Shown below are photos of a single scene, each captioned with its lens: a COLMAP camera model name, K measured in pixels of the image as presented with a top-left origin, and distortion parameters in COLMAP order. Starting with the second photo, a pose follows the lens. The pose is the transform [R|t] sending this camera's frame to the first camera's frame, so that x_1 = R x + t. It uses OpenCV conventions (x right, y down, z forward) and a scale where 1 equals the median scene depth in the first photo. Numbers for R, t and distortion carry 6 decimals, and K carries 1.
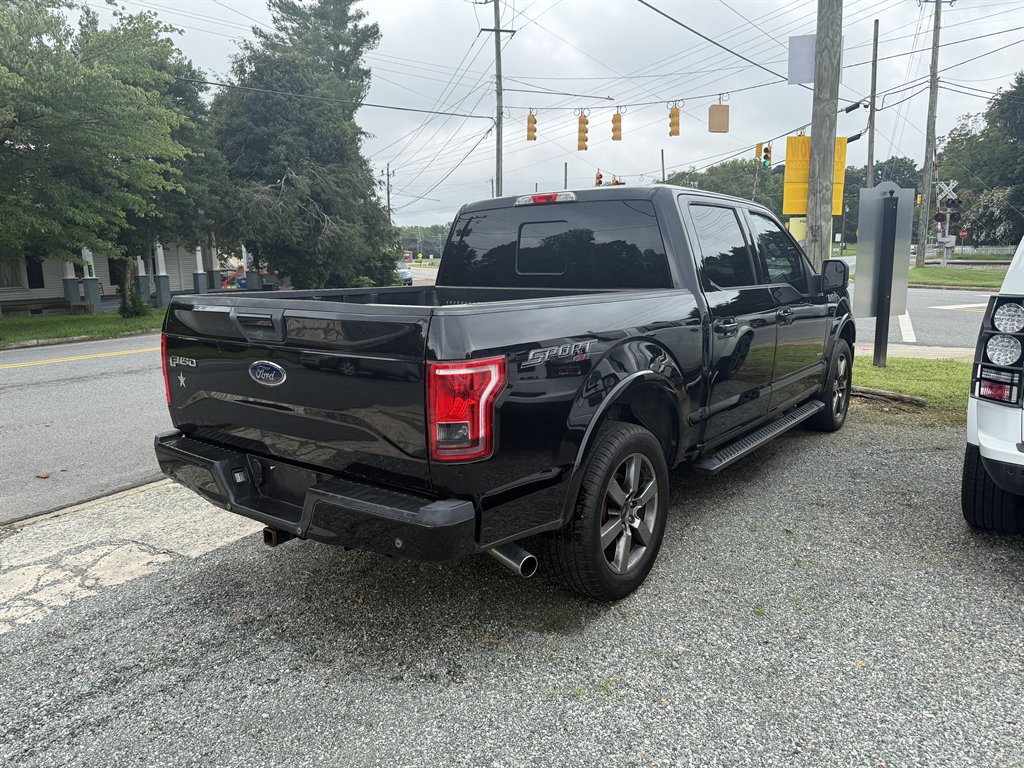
lens RADIAL K [[722.0, 0, 487.0], [0, 722.0, 389.6], [0, 0, 1]] dist [0.014876, -0.022213]
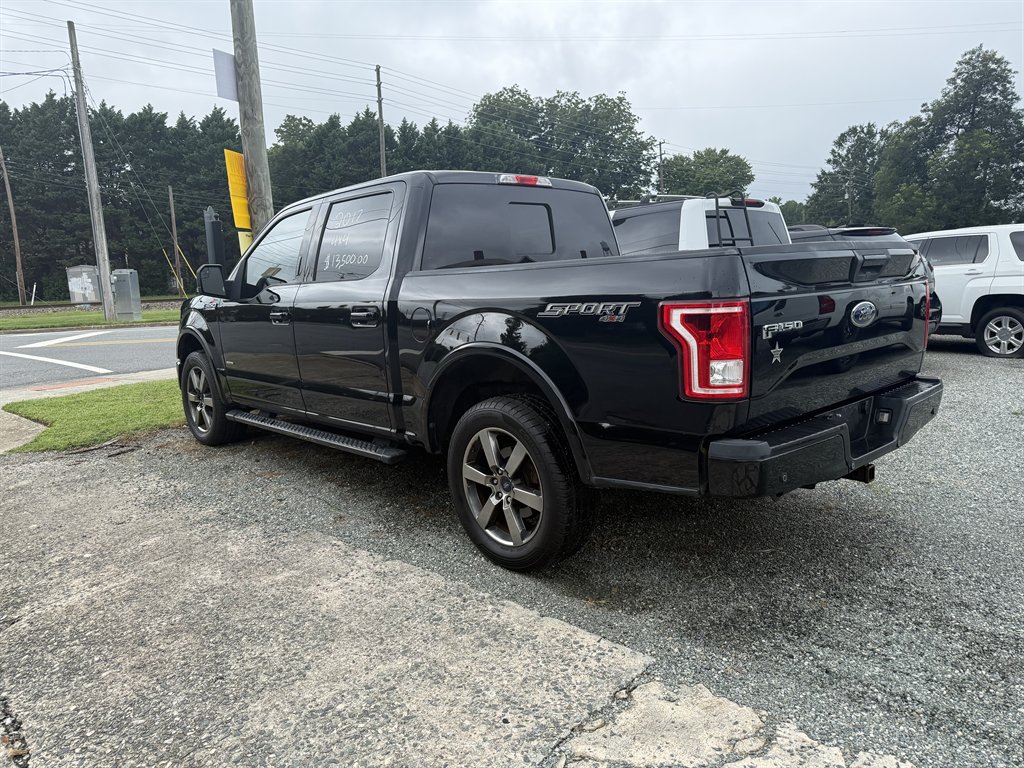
lens RADIAL K [[722.0, 0, 519.1], [0, 722.0, 382.7], [0, 0, 1]] dist [0.014876, -0.022213]
pose [[0.150088, -0.134552, 0.979474, -0.160782], [0.214422, 0.971546, 0.100606, -0.015648], [-0.965141, 0.194921, 0.174668, 0.149876]]
